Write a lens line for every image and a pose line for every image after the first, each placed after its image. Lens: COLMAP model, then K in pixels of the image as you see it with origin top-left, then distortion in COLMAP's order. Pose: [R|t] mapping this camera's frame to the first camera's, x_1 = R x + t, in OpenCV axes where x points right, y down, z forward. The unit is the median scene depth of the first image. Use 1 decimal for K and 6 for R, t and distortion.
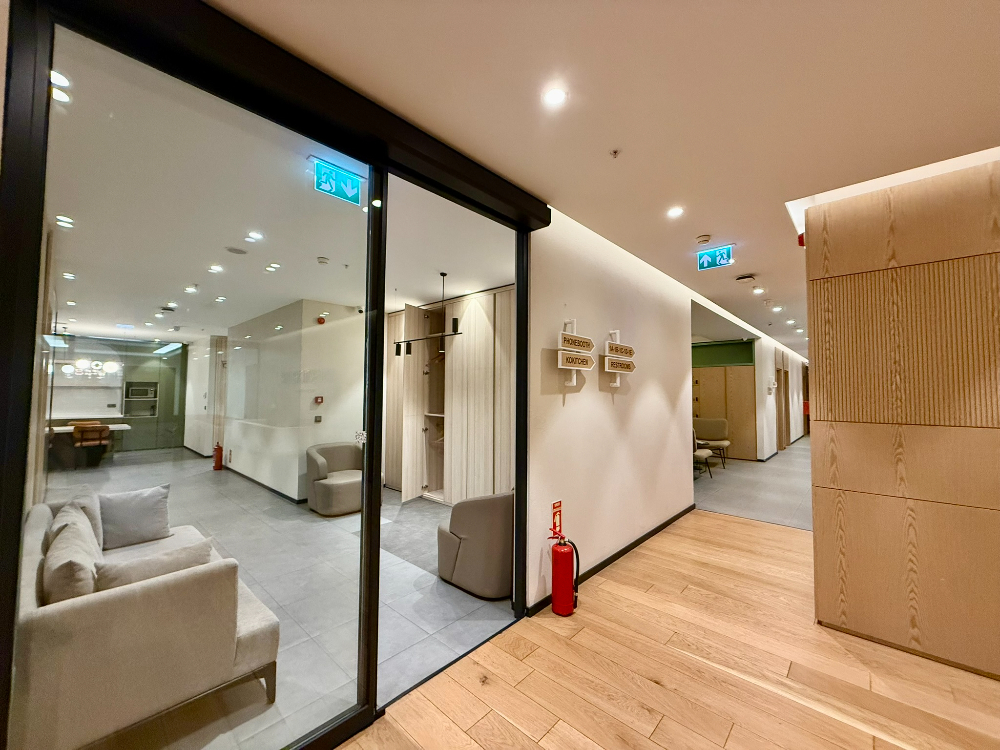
lens RADIAL K [[395.9, 0, 500.2], [0, 395.9, 376.3], [0, 0, 1]] dist [0.000037, -0.000341]
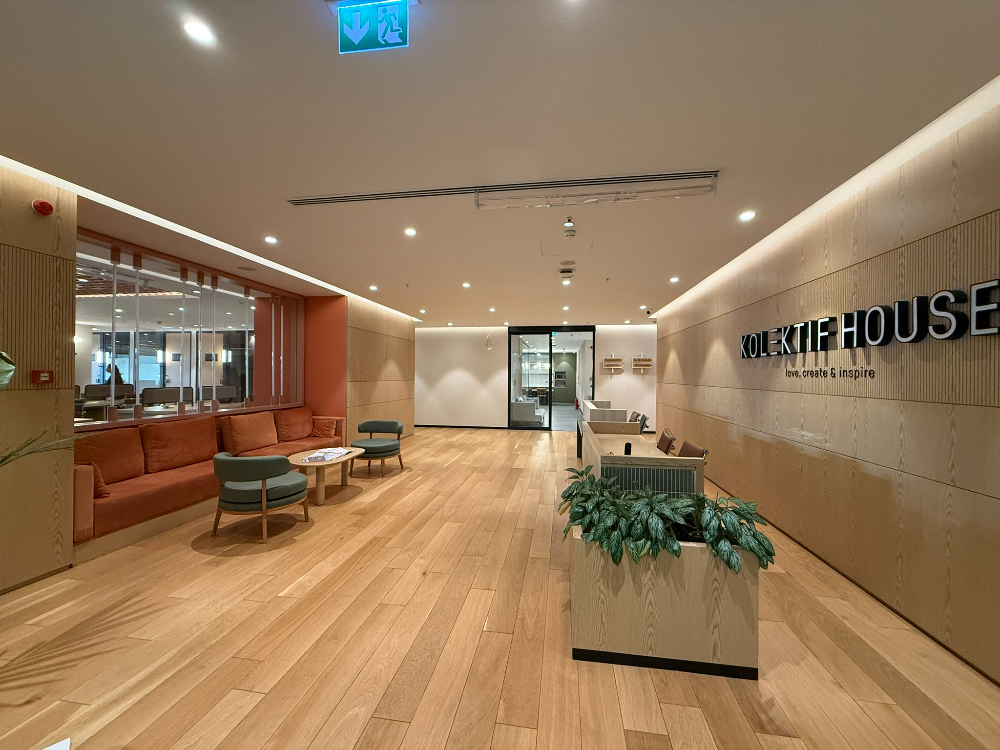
lens RADIAL K [[395.9, 0, 498.8], [0, 395.9, 375.6], [0, 0, 1]] dist [0.000037, -0.000341]
pose [[0.554707, 0.000804, -0.832045, 1.360842], [0.025808, 0.999502, 0.018171, -0.021354], [0.831645, -0.031553, 0.554410, -0.932419]]
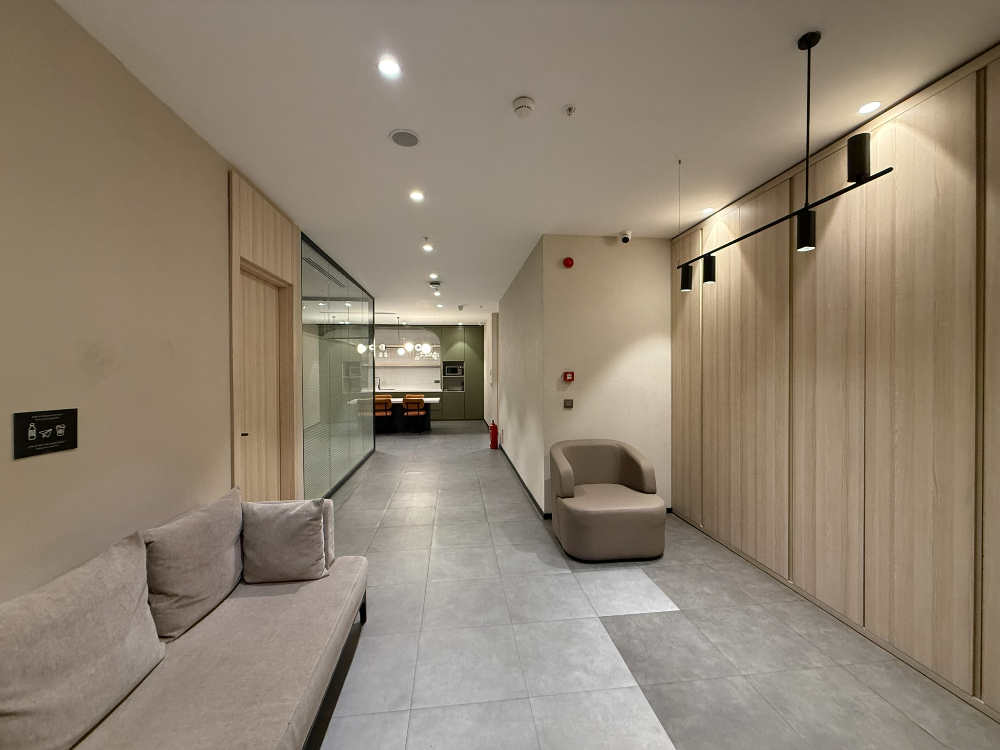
lens RADIAL K [[395.9, 0, 500.0], [0, 395.9, 373.7], [0, 0, 1]] dist [0.000037, -0.000341]
pose [[0.757884, -0.003009, -0.652383, -0.095377], [0.034552, 0.998771, 0.035533, 0.025919], [0.651474, -0.049471, 0.757056, 0.400211]]
